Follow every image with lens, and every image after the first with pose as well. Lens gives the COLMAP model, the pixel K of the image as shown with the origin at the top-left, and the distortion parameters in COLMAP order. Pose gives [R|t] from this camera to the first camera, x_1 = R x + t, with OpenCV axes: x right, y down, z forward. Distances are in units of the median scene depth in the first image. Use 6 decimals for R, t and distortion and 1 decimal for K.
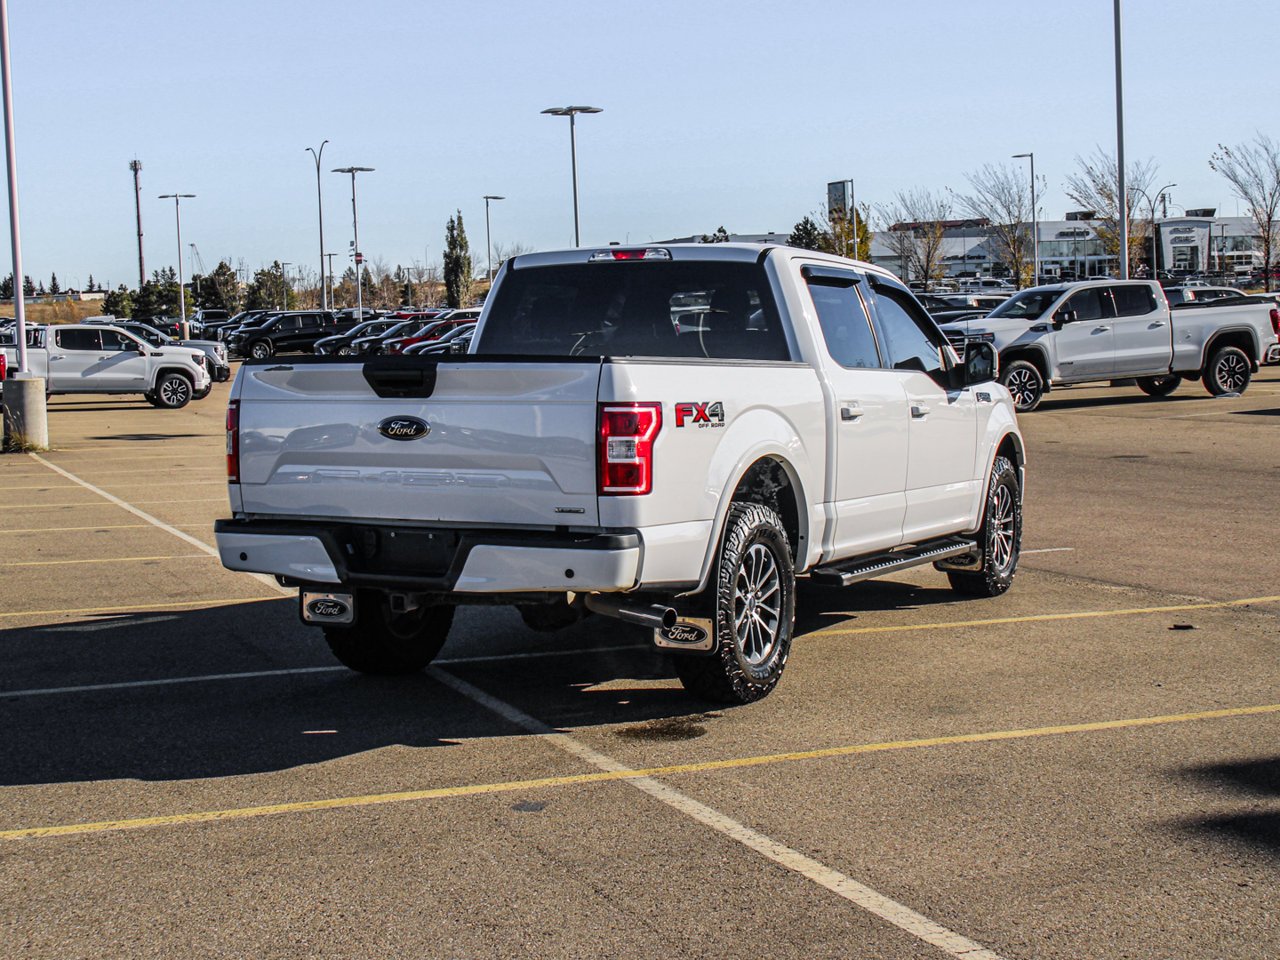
lens RADIAL K [[1858.5, 0, 640.0], [0, 1858.5, 480.0], [0, 0, 1]] dist [0.015723, 0.029950]
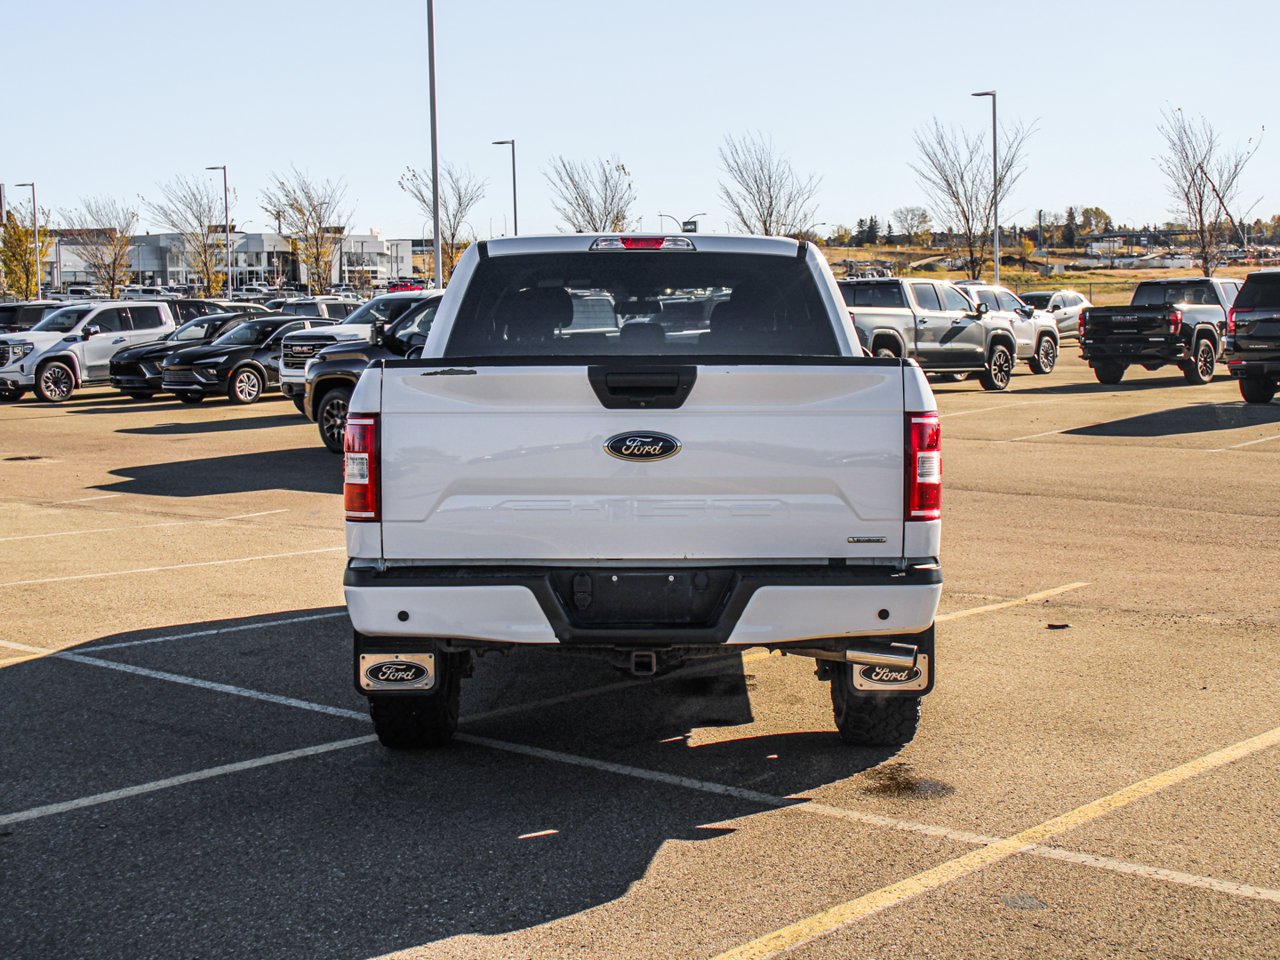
lens RADIAL K [[1780.6, 0, 627.8], [0, 1780.6, 438.9], [0, 0, 1]] dist [-0.009771, 0.028813]
pose [[0.899969, -0.016550, 0.435640, -0.074794], [0.026671, 0.999498, -0.017127, -0.002845], [-0.435138, 0.027033, 0.899958, 0.048624]]
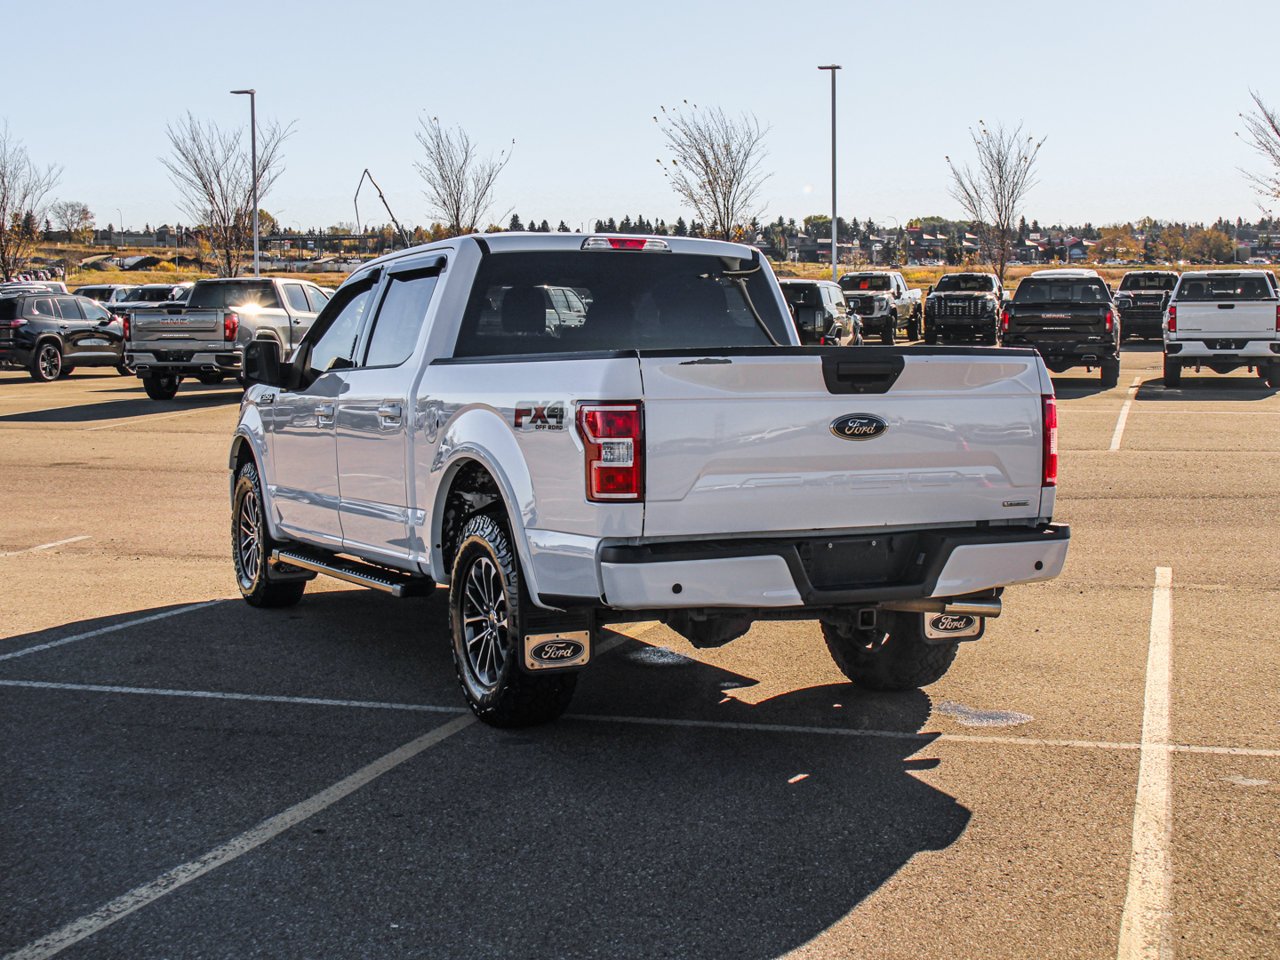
lens RADIAL K [[1808.6, 0, 640.0], [0, 1808.6, 480.0], [0, 0, 1]] dist [0.009771, -0.080426]
pose [[0.622856, -0.048205, 0.780850, -0.141369], [0.051445, 0.998463, 0.020604, -0.004081], [-0.780643, 0.027337, 0.624379, 0.084368]]
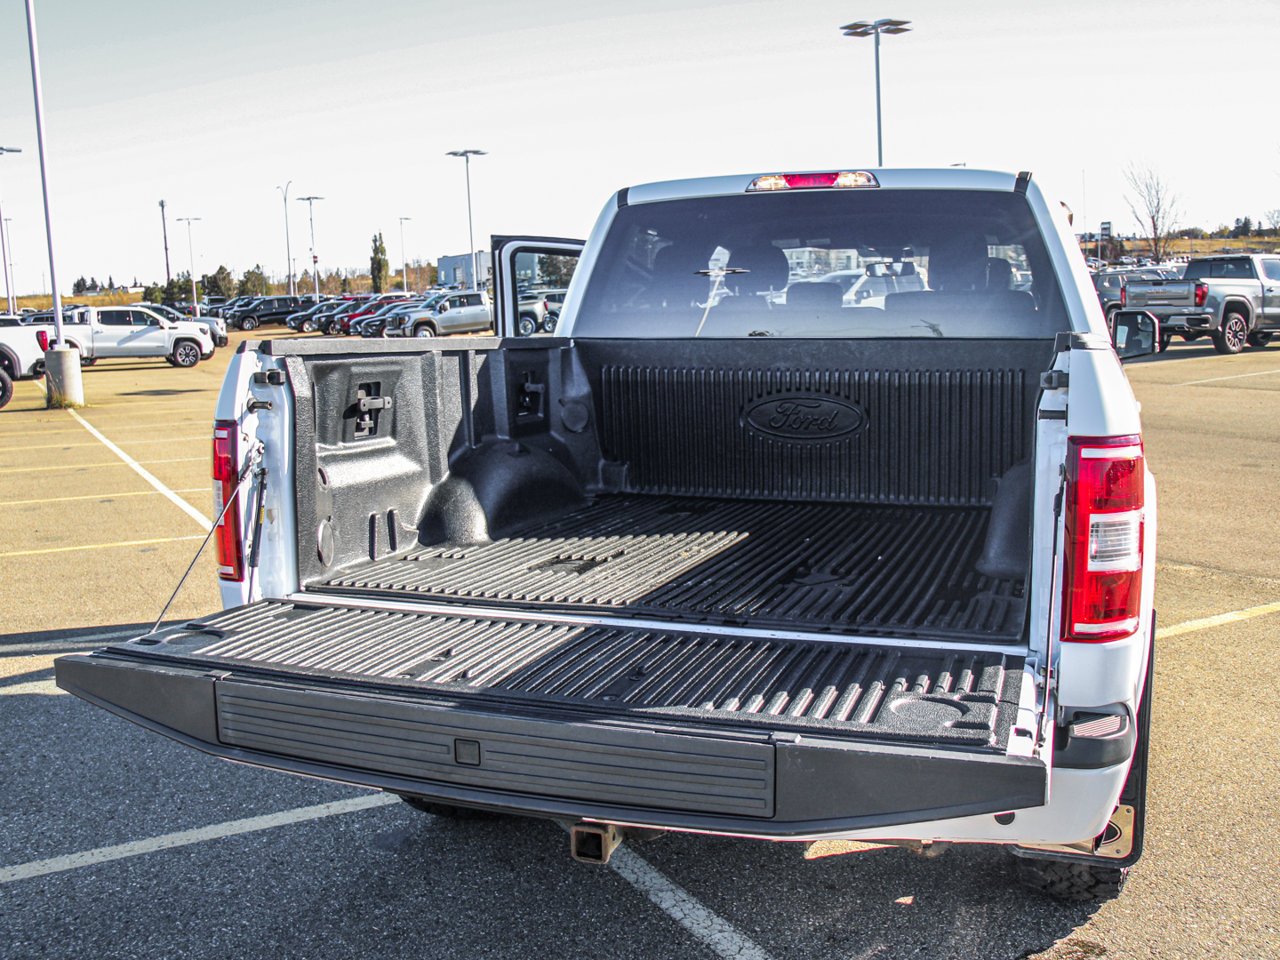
lens RADIAL K [[1201.6, 0, 640.0], [0, 1201.6, 480.0], [0, 0, 1]] dist [-0.133381, 0.122367]
pose [[0.993234, -0.020749, 0.114261, -0.023844], [0.013503, 0.997869, 0.063831, -0.007743], [-0.115342, -0.061856, 0.991398, 0.110758]]
